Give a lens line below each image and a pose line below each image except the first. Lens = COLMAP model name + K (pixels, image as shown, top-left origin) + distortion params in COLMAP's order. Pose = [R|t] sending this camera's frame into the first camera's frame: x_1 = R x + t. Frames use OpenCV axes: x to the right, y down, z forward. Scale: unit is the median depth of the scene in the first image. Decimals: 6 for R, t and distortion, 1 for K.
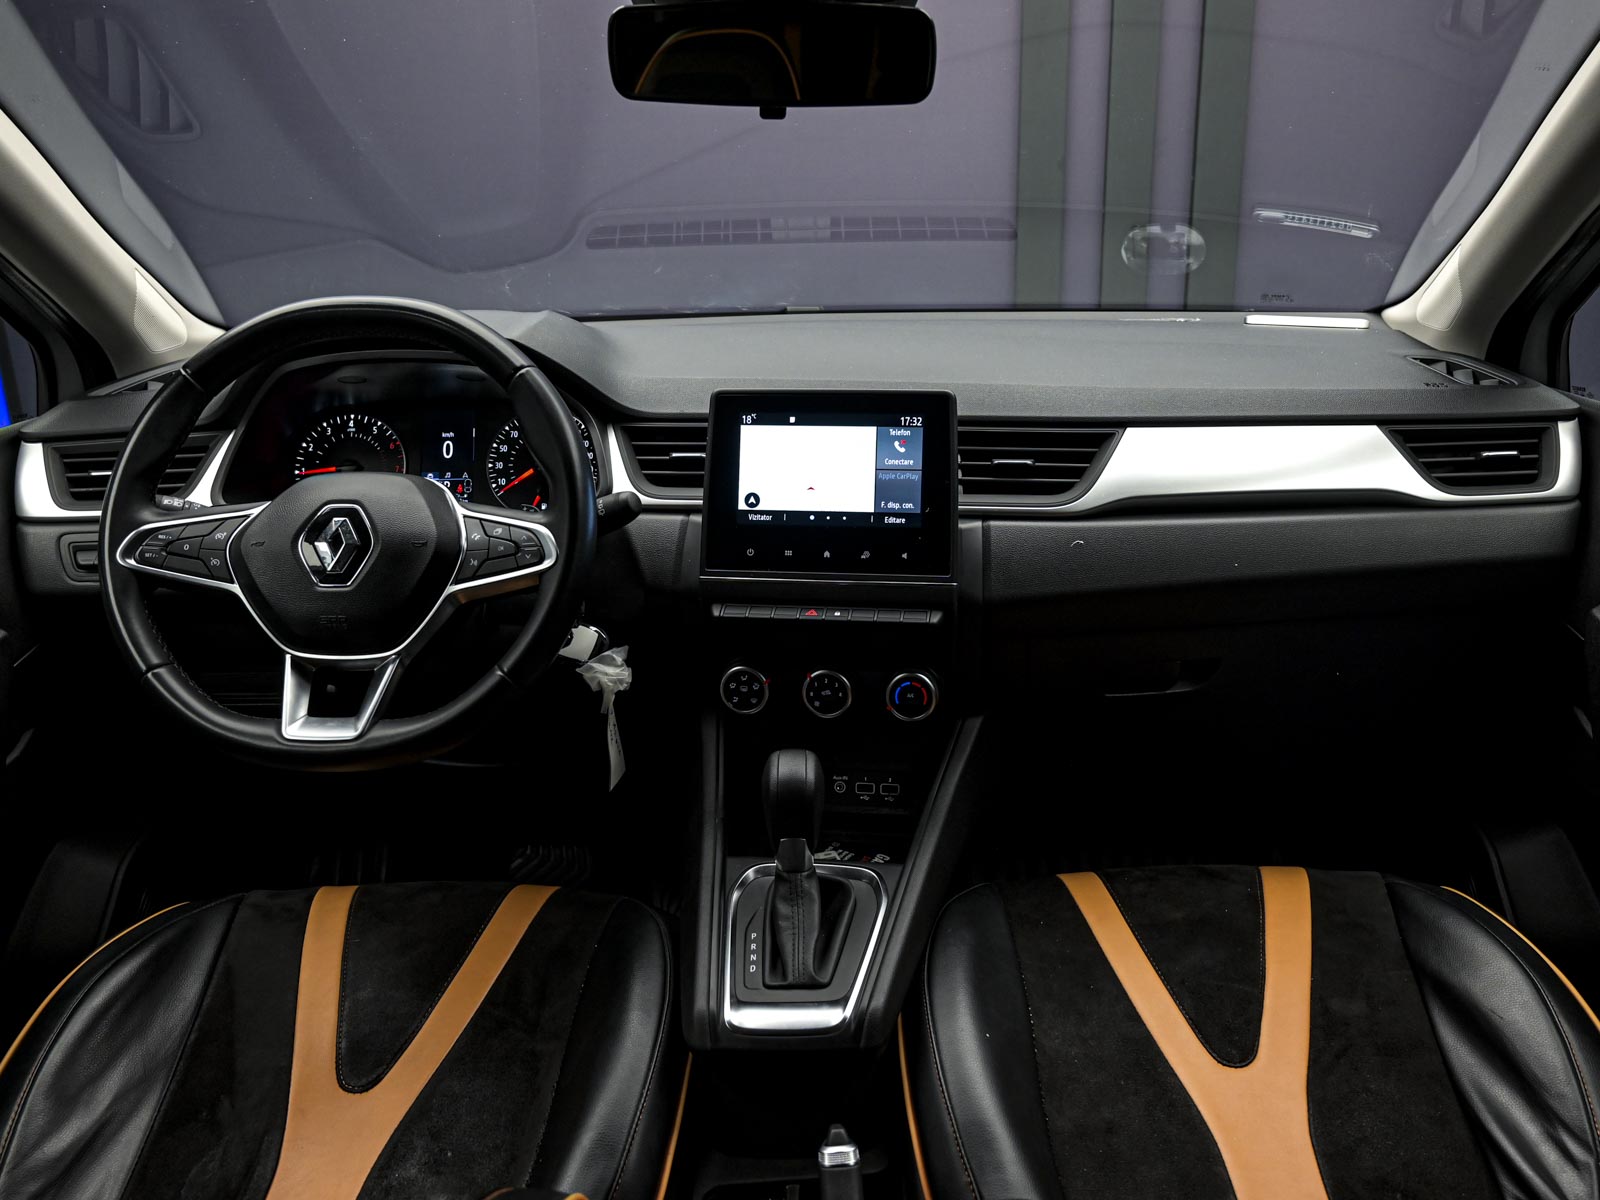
lens RADIAL K [[1121.0, 0, 792.1], [0, 1121.0, 598.8], [0, 0, 1]] dist [-0.001432, 0.000333]
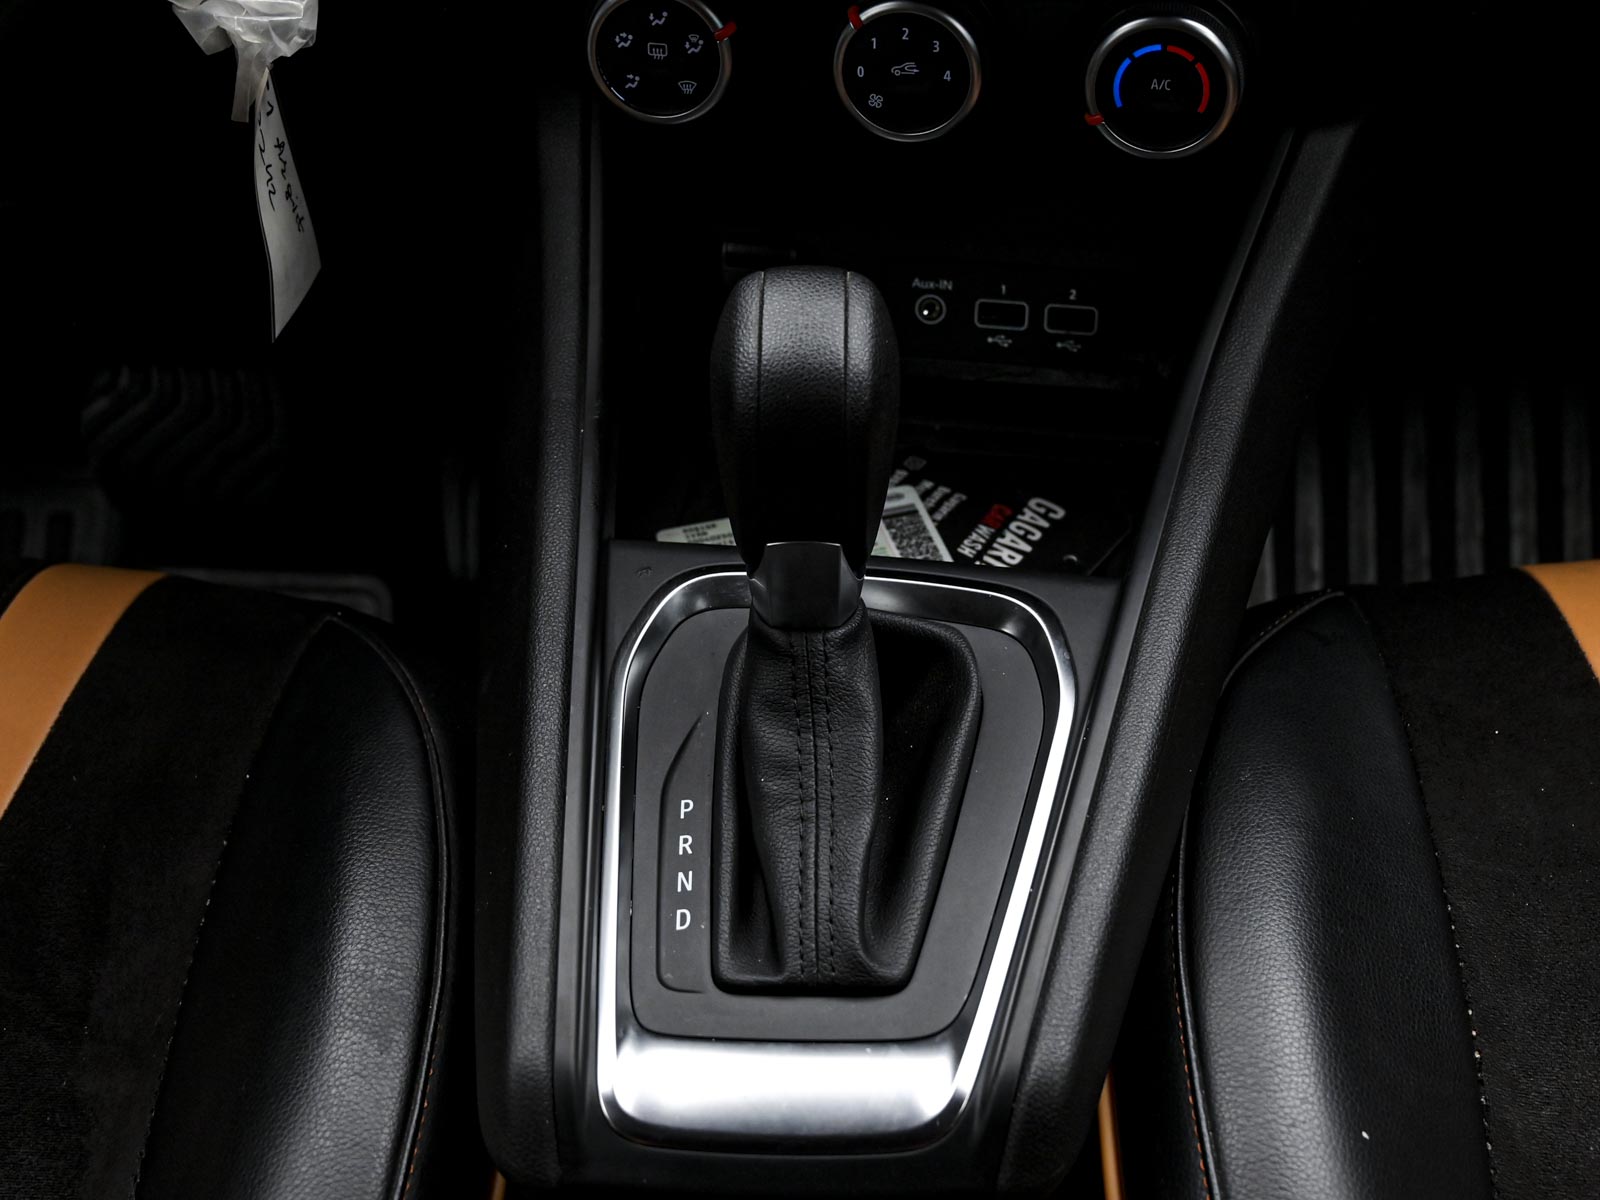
lens RADIAL K [[2813.8, 0, 808.9], [0, 2813.8, 599.1], [0, 0, 1]] dist [-0.054768, 0.000000]
pose [[0.999910, 0.009678, 0.009295, -0.004820], [-0.012026, 0.953613, 0.300794, -0.018508], [-0.005952, -0.300879, 0.953644, 0.181314]]
